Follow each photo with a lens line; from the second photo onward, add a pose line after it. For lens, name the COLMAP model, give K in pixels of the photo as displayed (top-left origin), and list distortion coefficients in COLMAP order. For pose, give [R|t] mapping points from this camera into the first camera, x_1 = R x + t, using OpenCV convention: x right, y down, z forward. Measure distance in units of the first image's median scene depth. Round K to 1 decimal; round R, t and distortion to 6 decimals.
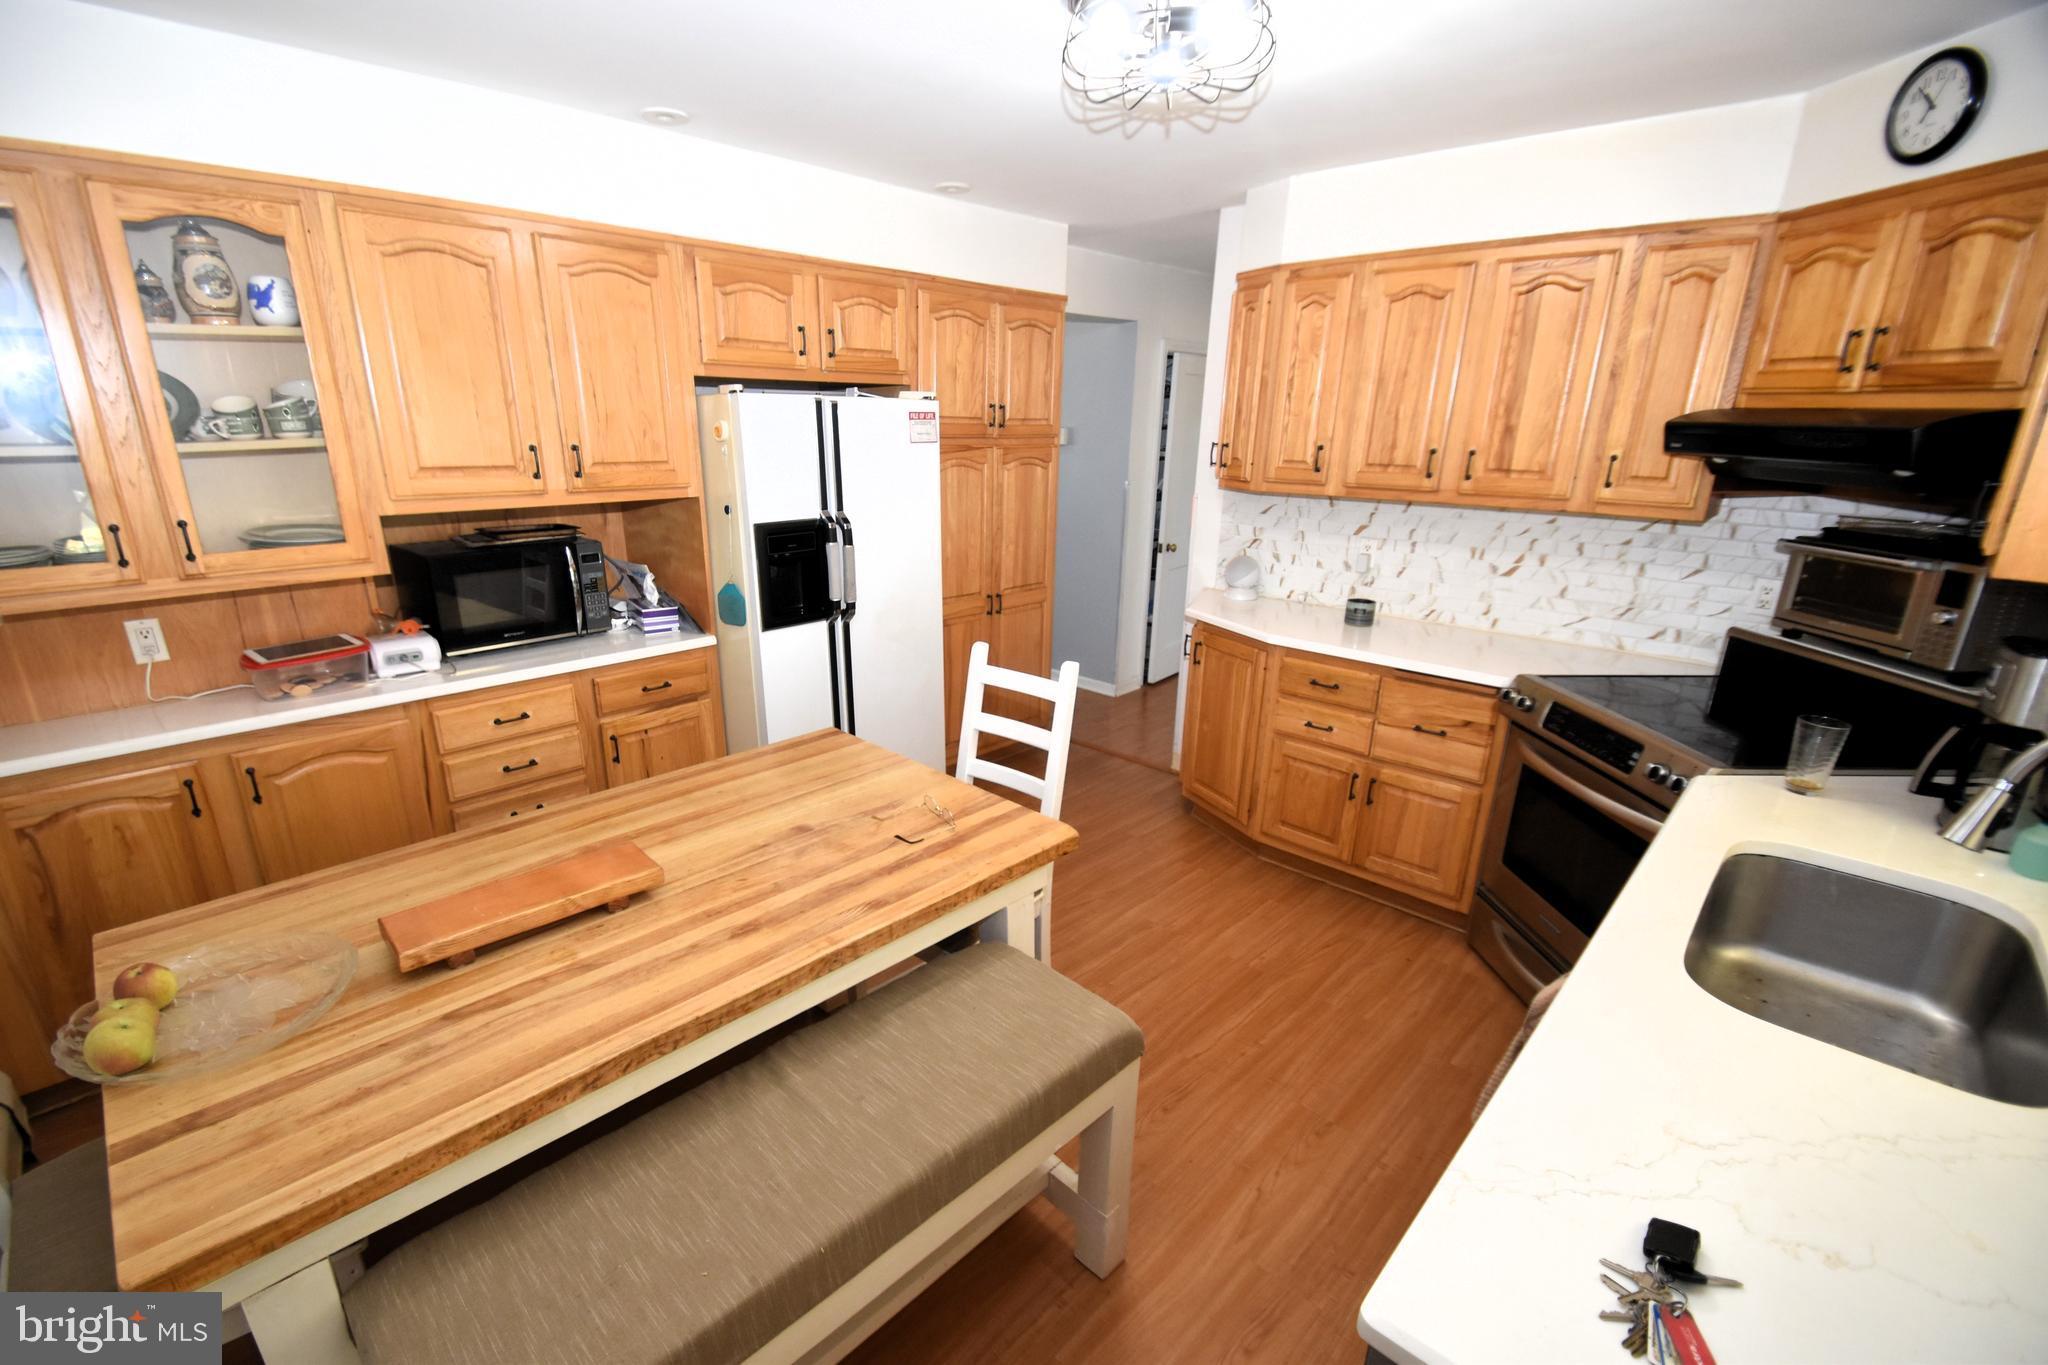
lens RADIAL K [[895.1, 0, 983.6], [0, 895.1, 716.5], [0, 0, 1]] dist [0.020918, -0.018403]
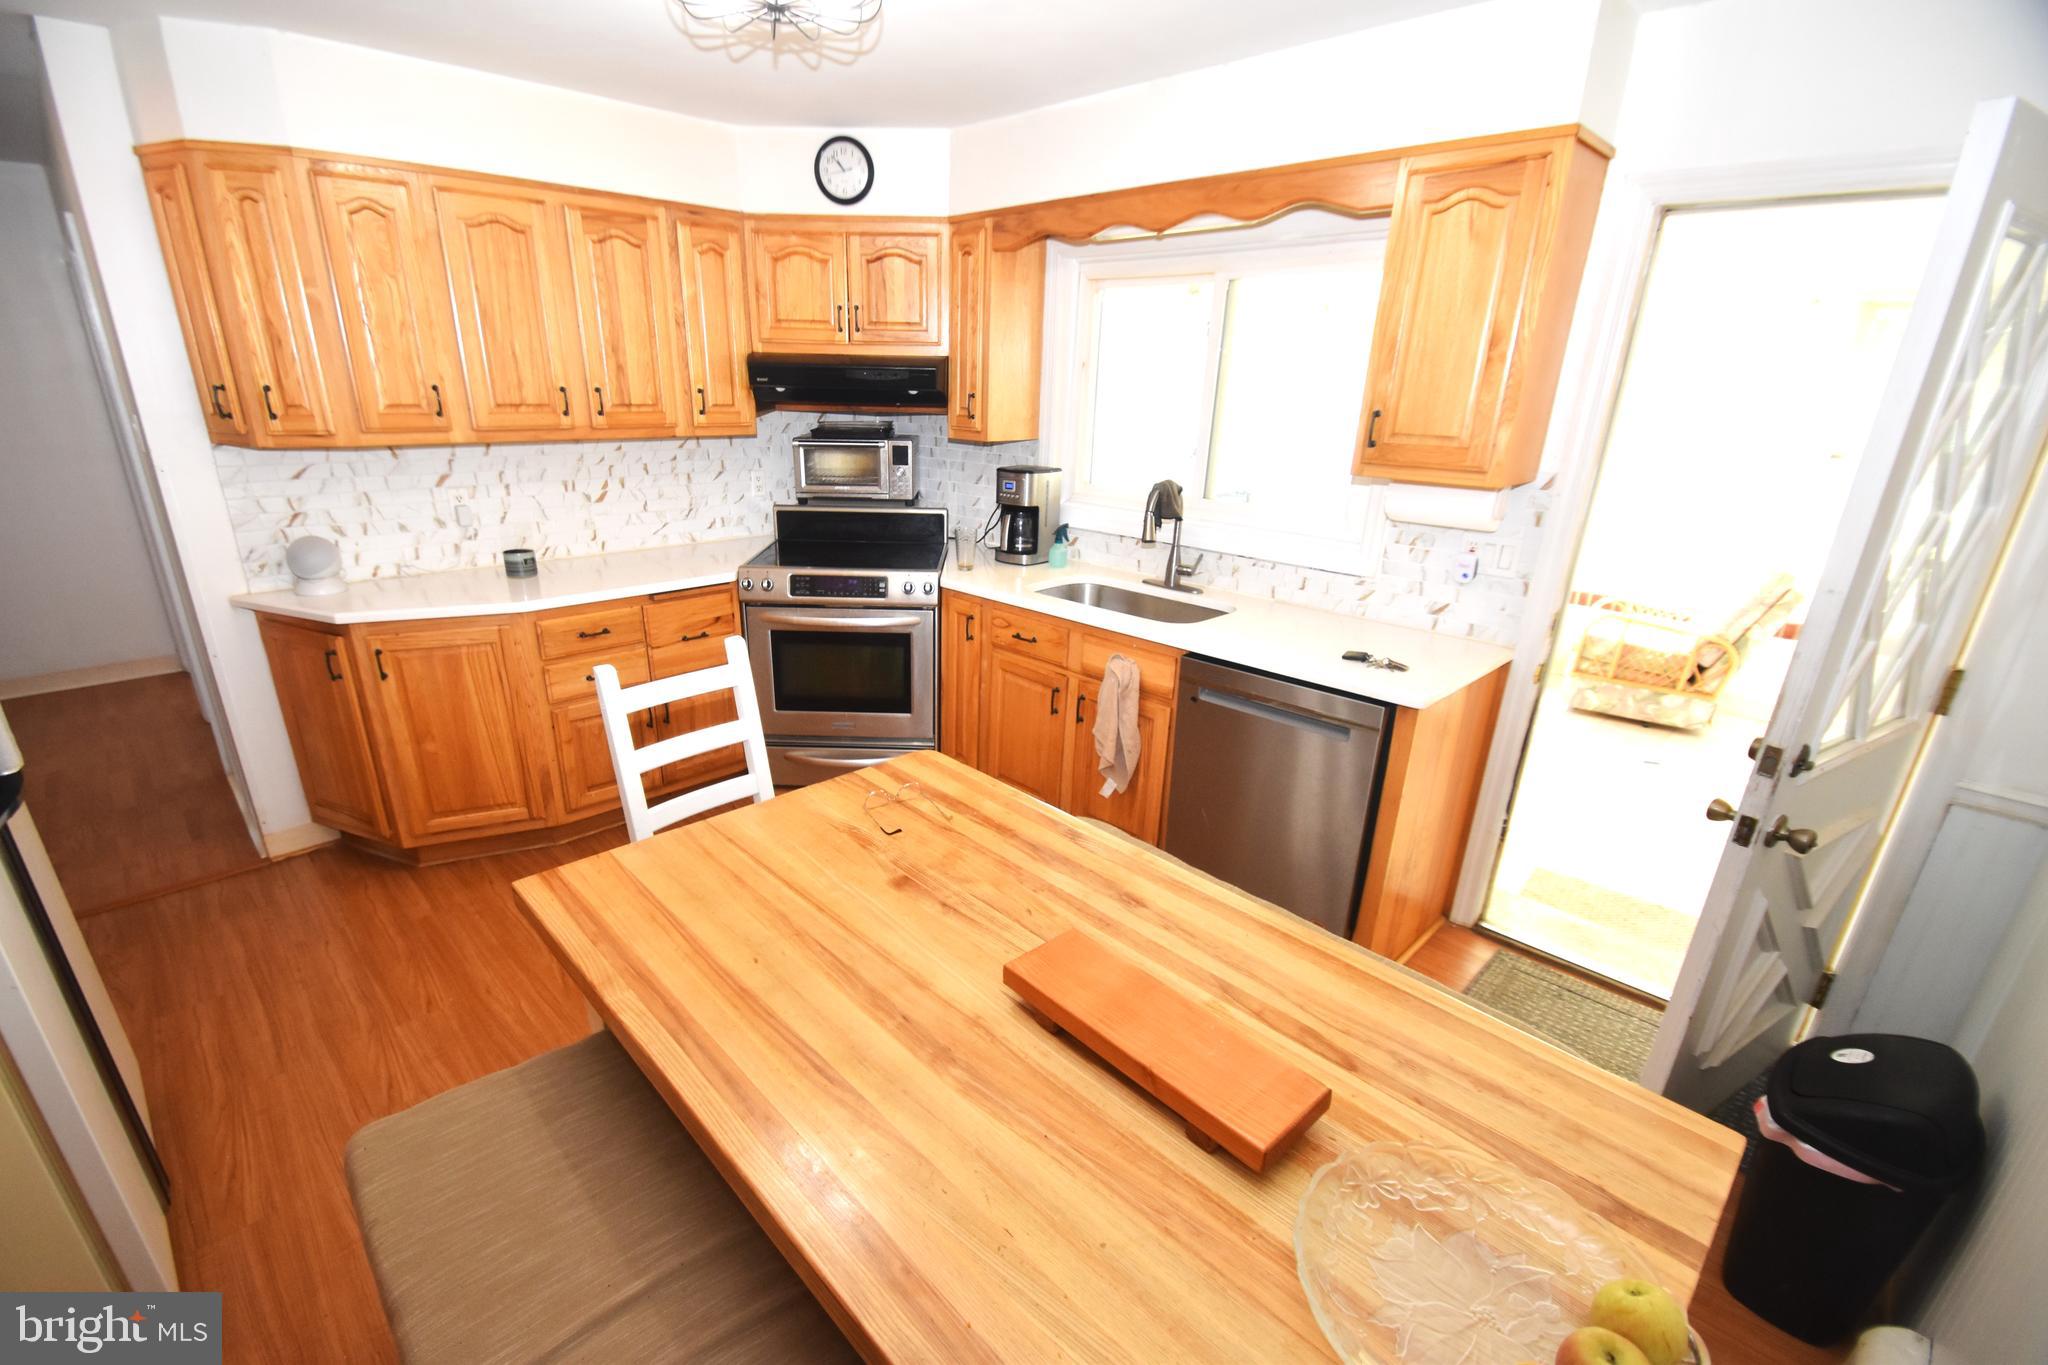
lens RADIAL K [[895.1, 0, 983.6], [0, 895.1, 716.5], [0, 0, 1]] dist [0.020918, -0.018403]
pose [[0.030896, -0.365816, 0.930174, -0.585563], [0.299153, 0.891344, 0.340608, -0.170402], [-0.953705, 0.267741, 0.136974, 0.509881]]
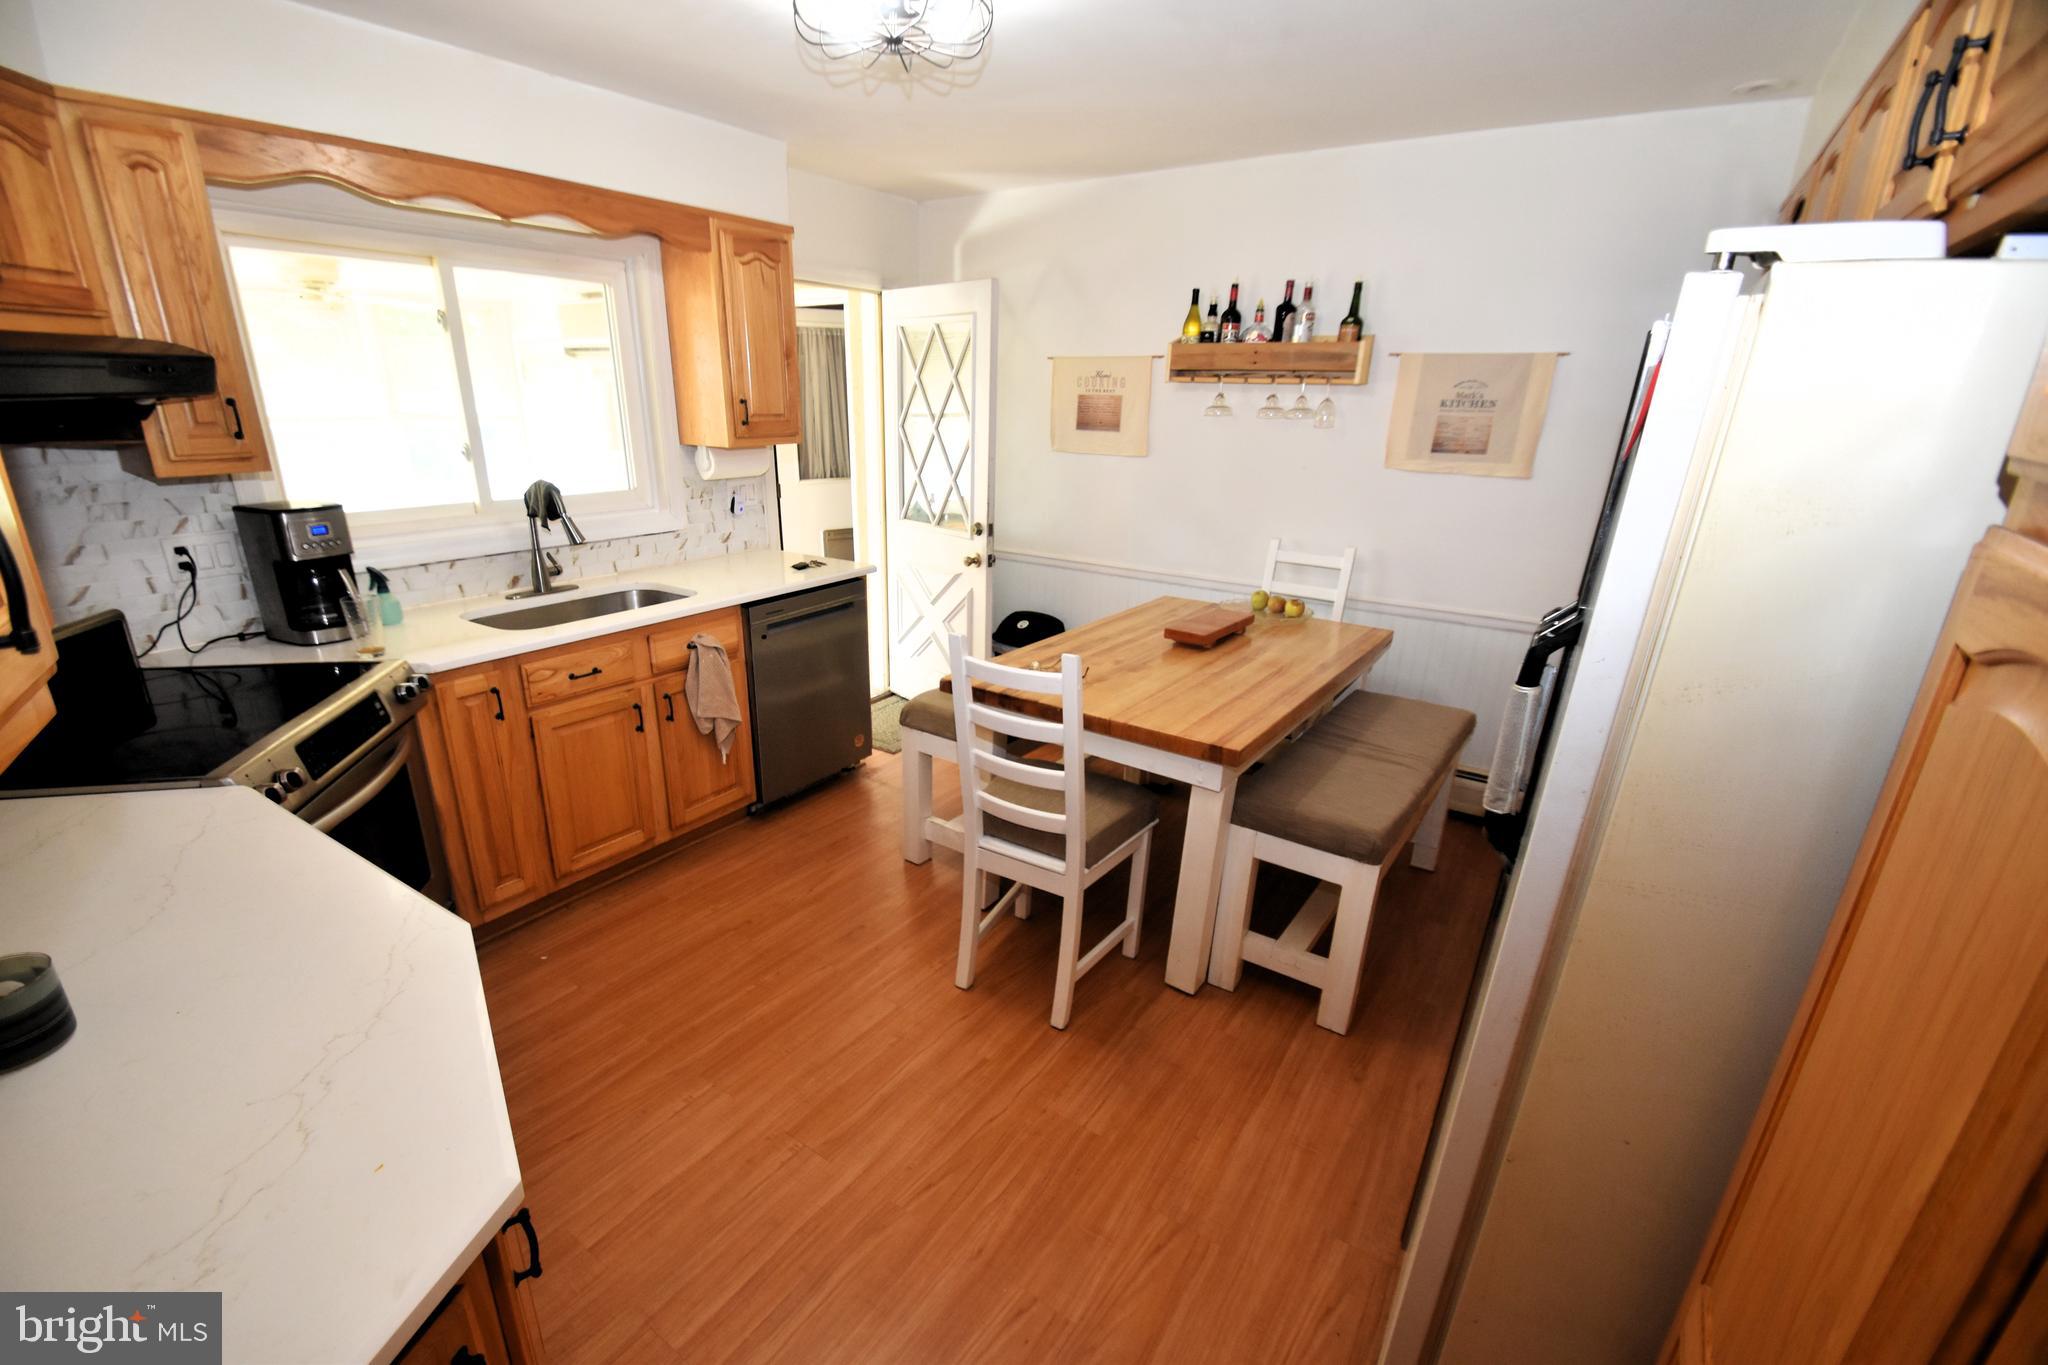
lens RADIAL K [[895.1, 0, 983.6], [0, 895.1, 716.5], [0, 0, 1]] dist [0.020918, -0.018403]
pose [[-0.986967, 0.032969, -0.157510, 0.167427], [-0.072419, 0.783080, 0.617690, -0.441894], [0.143708, 0.621046, -0.770486, 1.374217]]
